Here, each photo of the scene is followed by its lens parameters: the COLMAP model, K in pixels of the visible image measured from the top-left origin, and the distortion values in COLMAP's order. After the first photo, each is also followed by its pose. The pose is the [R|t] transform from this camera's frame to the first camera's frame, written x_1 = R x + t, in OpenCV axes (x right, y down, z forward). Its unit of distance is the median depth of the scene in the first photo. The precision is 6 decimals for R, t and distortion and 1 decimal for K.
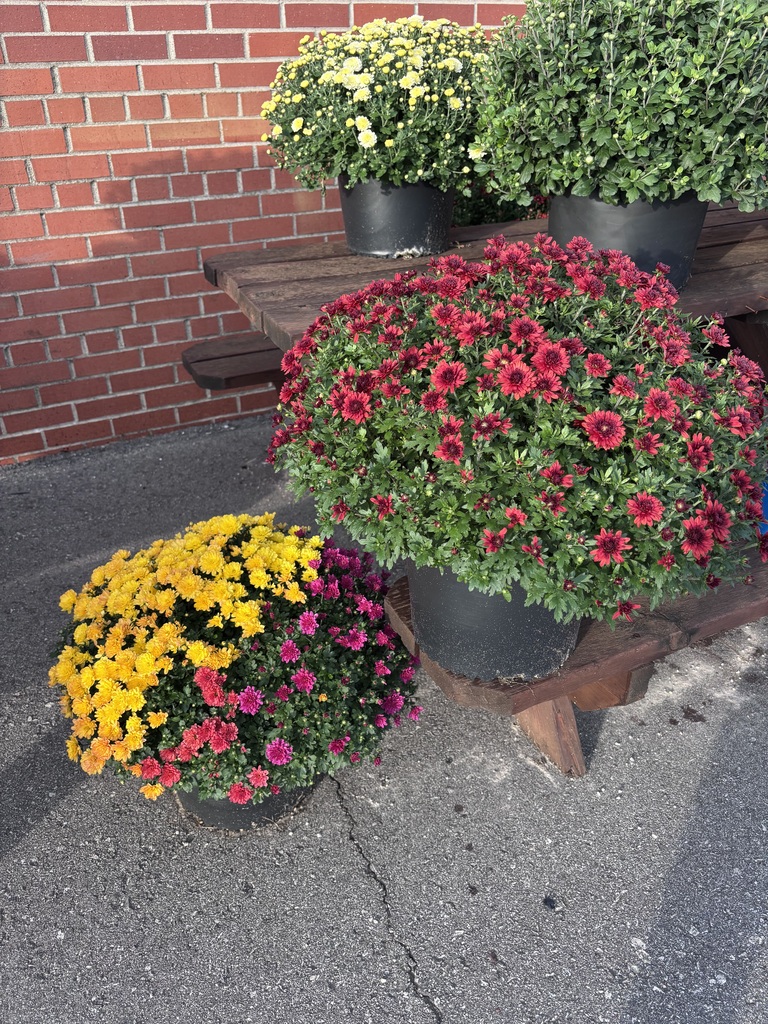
lens RADIAL K [[774.7, 0, 377.8], [0, 774.7, 513.6], [0, 0, 1]] dist [0.023664, -0.031229]
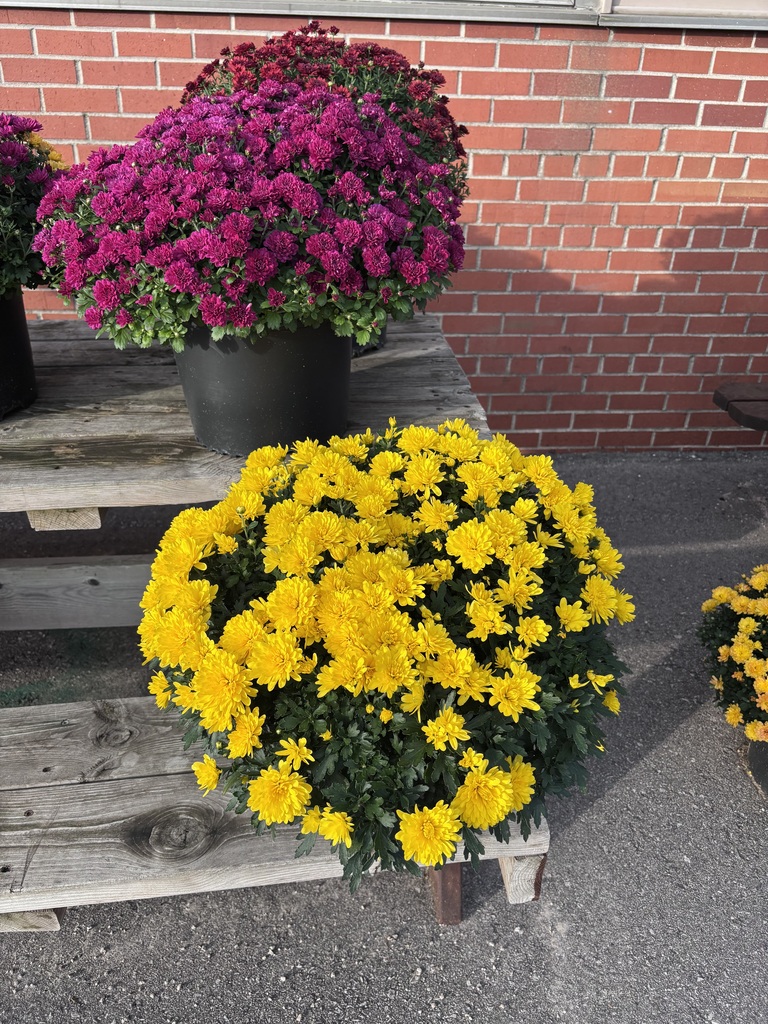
lens RADIAL K [[774.7, 0, 381.3], [0, 774.7, 514.3], [0, 0, 1]] dist [0.023664, -0.031229]
pose [[0.932250, 0.215529, -0.290616, -0.324216], [-0.219239, 0.975463, 0.020145, 0.046817], [0.287827, 0.044935, 0.956628, -0.181260]]
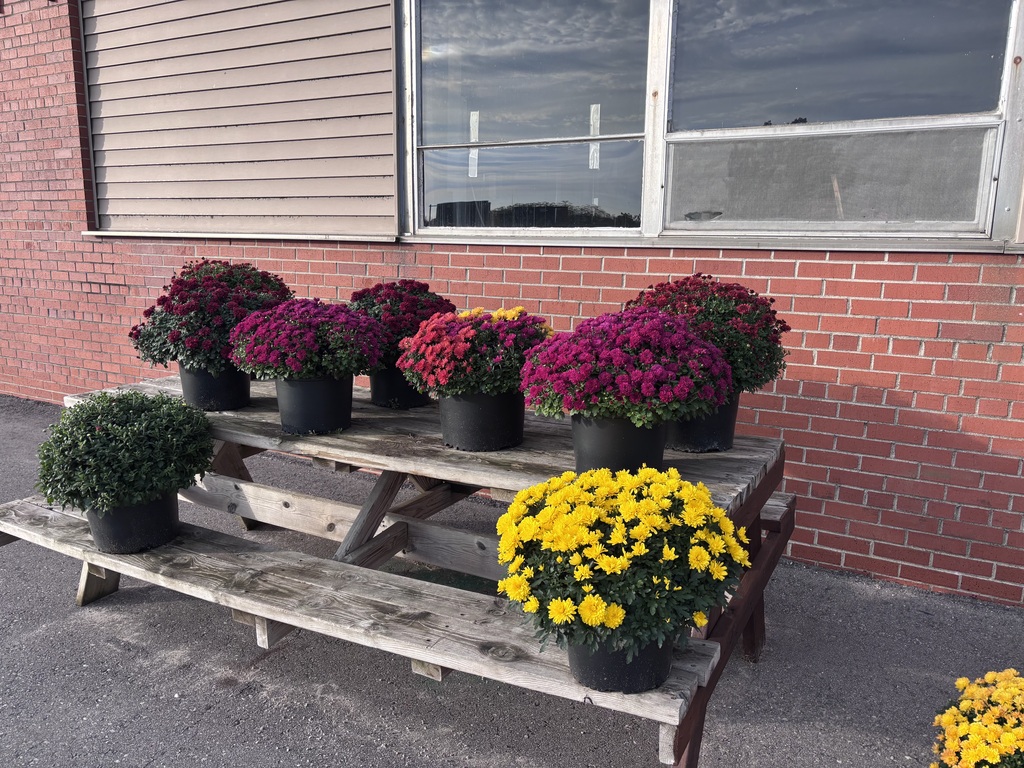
lens RADIAL K [[774.7, 0, 510.2], [0, 774.7, 393.8], [0, 0, 1]] dist [0.023664, -0.031229]
pose [[0.570708, 0.190090, -0.798848, 0.108900], [-0.436169, 0.894427, -0.098772, 0.080392], [0.695736, 0.404803, 0.593369, -0.402779]]
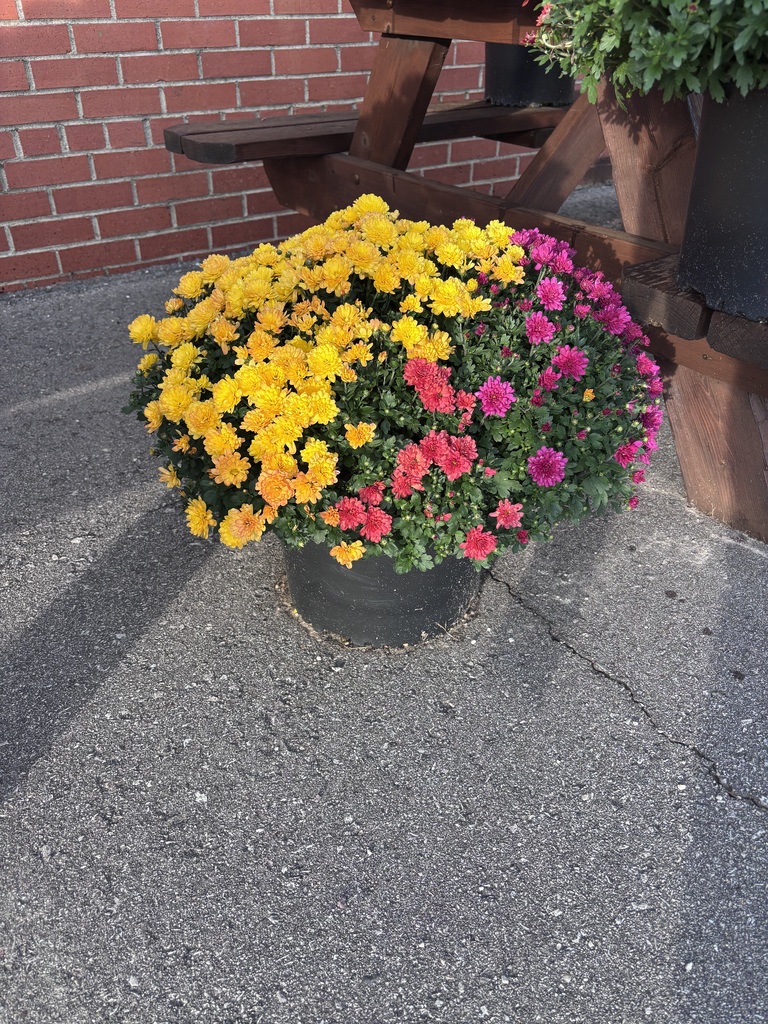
lens RADIAL K [[774.7, 0, 385.4], [0, 774.7, 515.2], [0, 0, 1]] dist [0.023664, -0.031229]
pose [[0.985450, -0.078068, 0.150972, -0.174656], [0.069551, 0.995717, 0.060907, 0.140713], [-0.155081, -0.049520, 0.986660, 0.168892]]
